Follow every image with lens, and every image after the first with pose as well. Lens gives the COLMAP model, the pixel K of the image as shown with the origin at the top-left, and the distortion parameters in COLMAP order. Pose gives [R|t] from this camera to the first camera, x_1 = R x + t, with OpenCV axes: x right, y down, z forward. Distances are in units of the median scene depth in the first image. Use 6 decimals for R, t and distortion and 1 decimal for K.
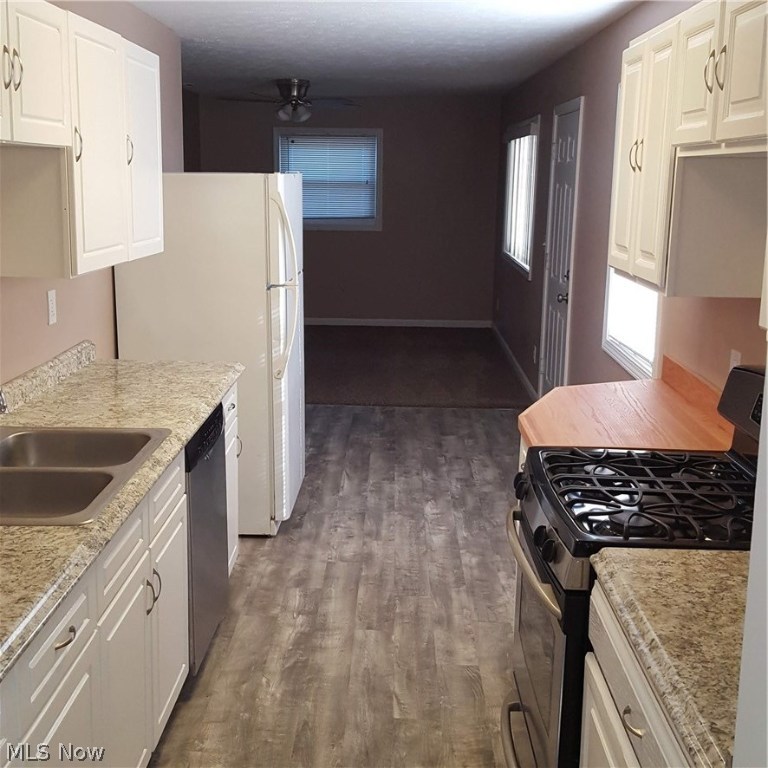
lens RADIAL K [[1008.2, 0, 383.6], [0, 1008.2, 383.3], [0, 0, 1]] dist [0.145362, 0.000000]
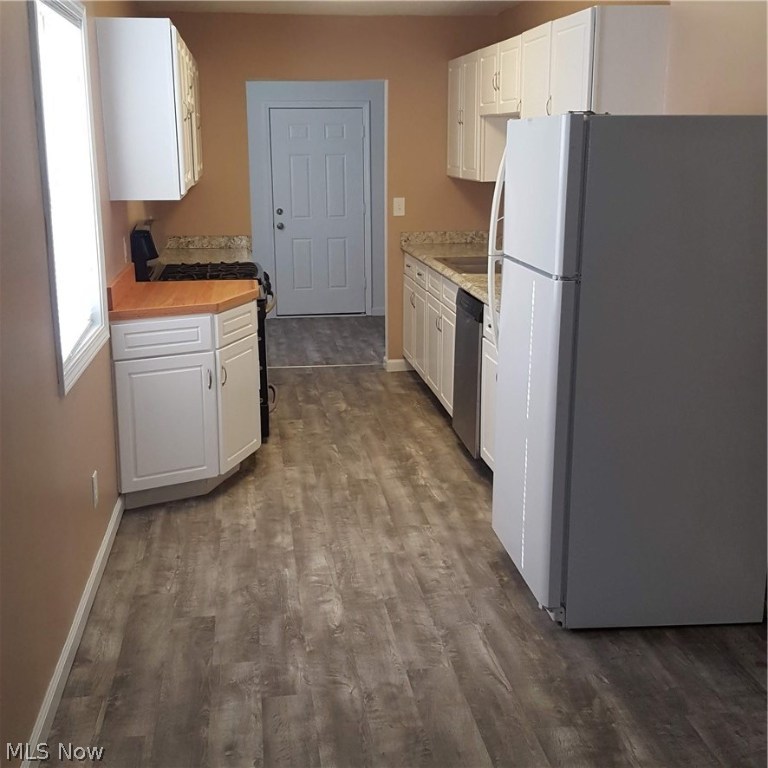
lens RADIAL K [[1008.2, 0, 383.8], [0, 1008.2, 383.4], [0, 0, 1]] dist [0.145362, 0.000000]
pose [[-0.989026, 0.031731, -0.144291, 0.124433], [-0.032533, 0.905913, 0.422213, -0.357226], [0.144112, 0.422274, -0.894939, 1.801973]]
